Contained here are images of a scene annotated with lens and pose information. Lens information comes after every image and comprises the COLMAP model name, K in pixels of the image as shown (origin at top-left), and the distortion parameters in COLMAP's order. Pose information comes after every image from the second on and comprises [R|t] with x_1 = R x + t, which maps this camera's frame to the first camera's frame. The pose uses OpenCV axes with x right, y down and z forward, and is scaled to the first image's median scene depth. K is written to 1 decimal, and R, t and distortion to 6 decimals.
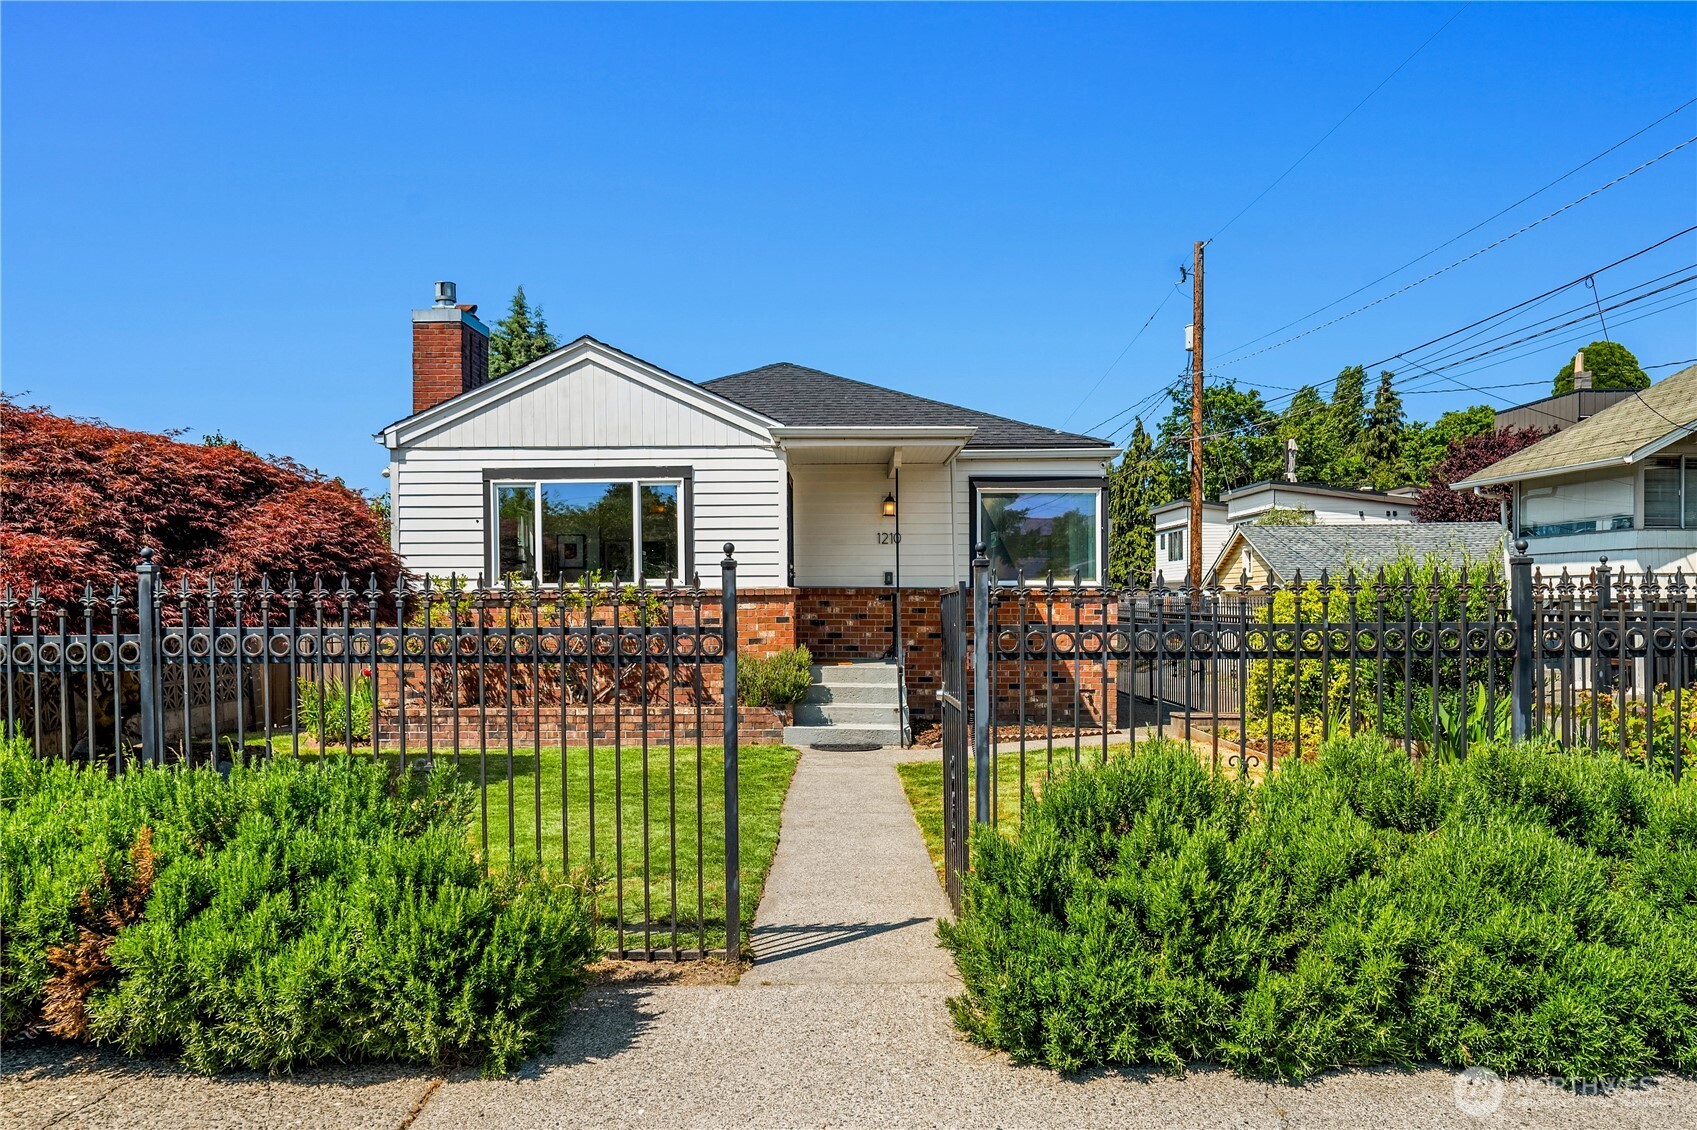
lens RADIAL K [[1109.2, 0, 851.7], [0, 1109.2, 576.1], [0, 0, 1]] dist [-0.006241, -0.000439]
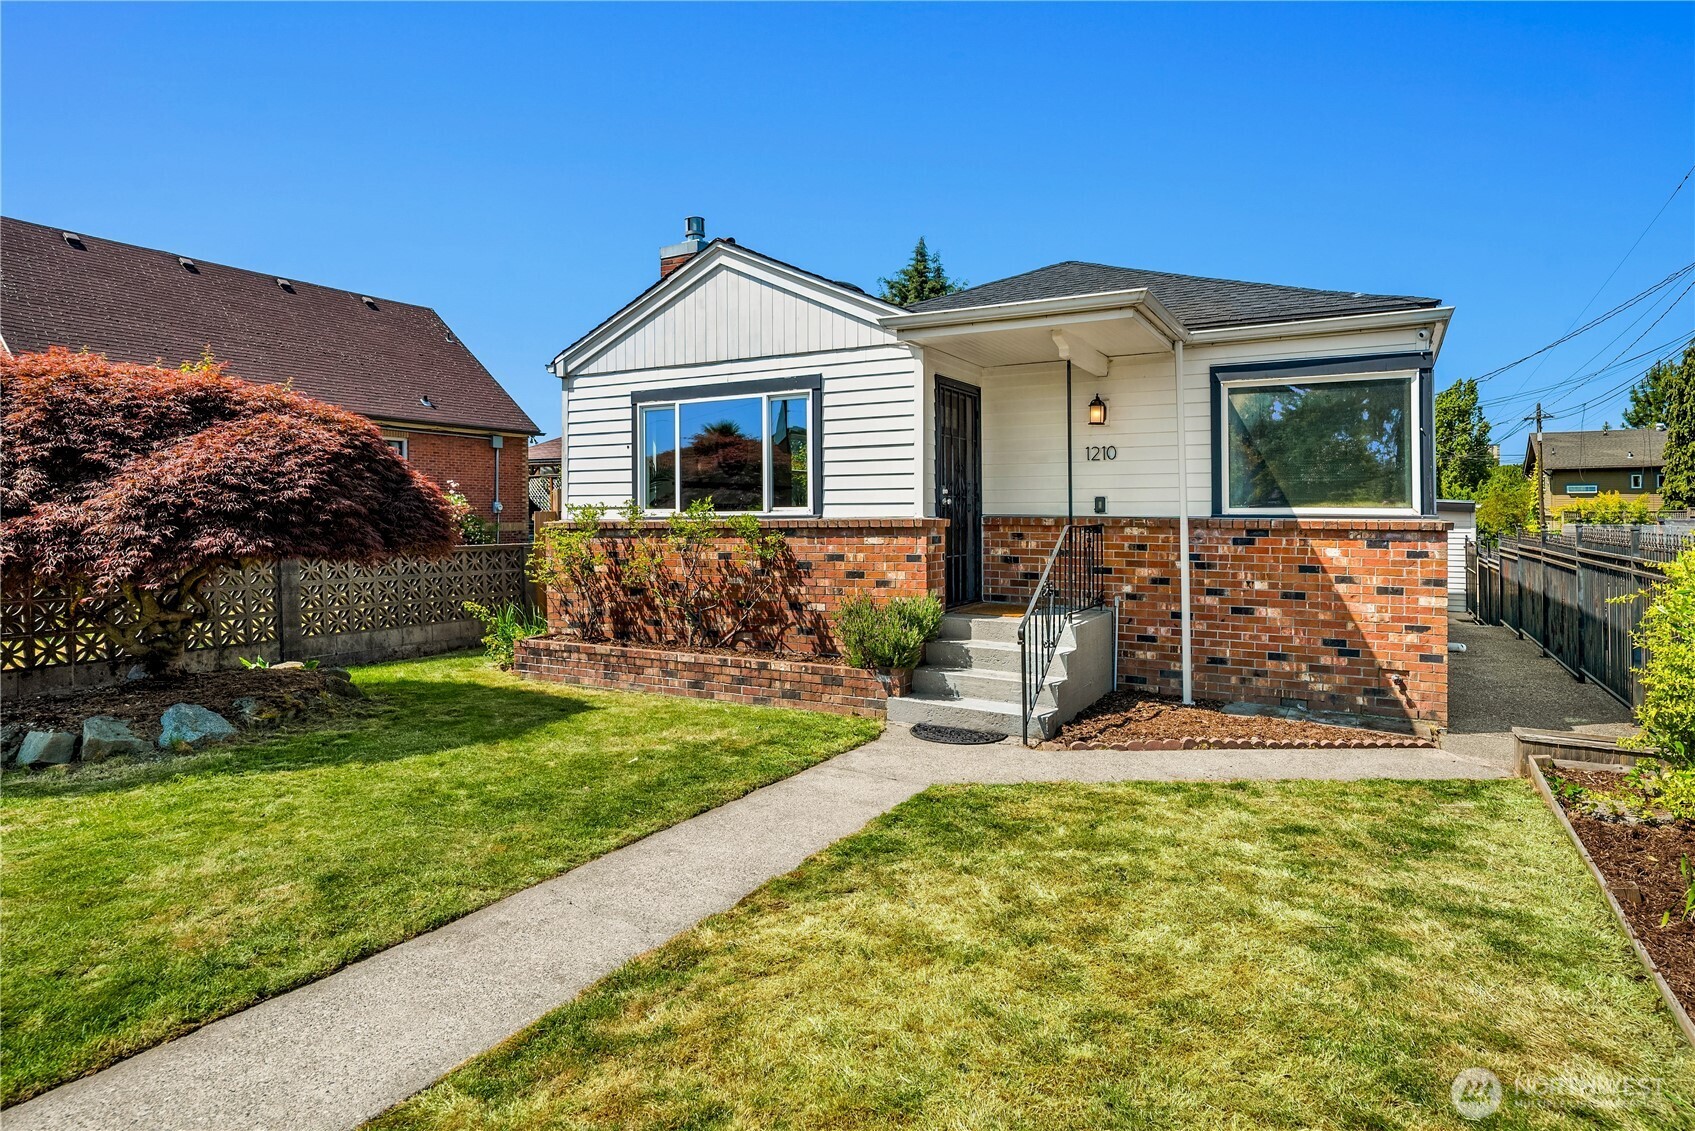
lens RADIAL K [[957.1, 0, 809.6], [0, 957.1, 485.6], [0, 0, 1]] dist [-0.001870, -0.003562]
pose [[0.874910, -0.011541, -0.484148, 0.201445], [0.006146, 0.999900, -0.012729, -0.004688], [0.484246, 0.008161, 0.874894, 0.350908]]
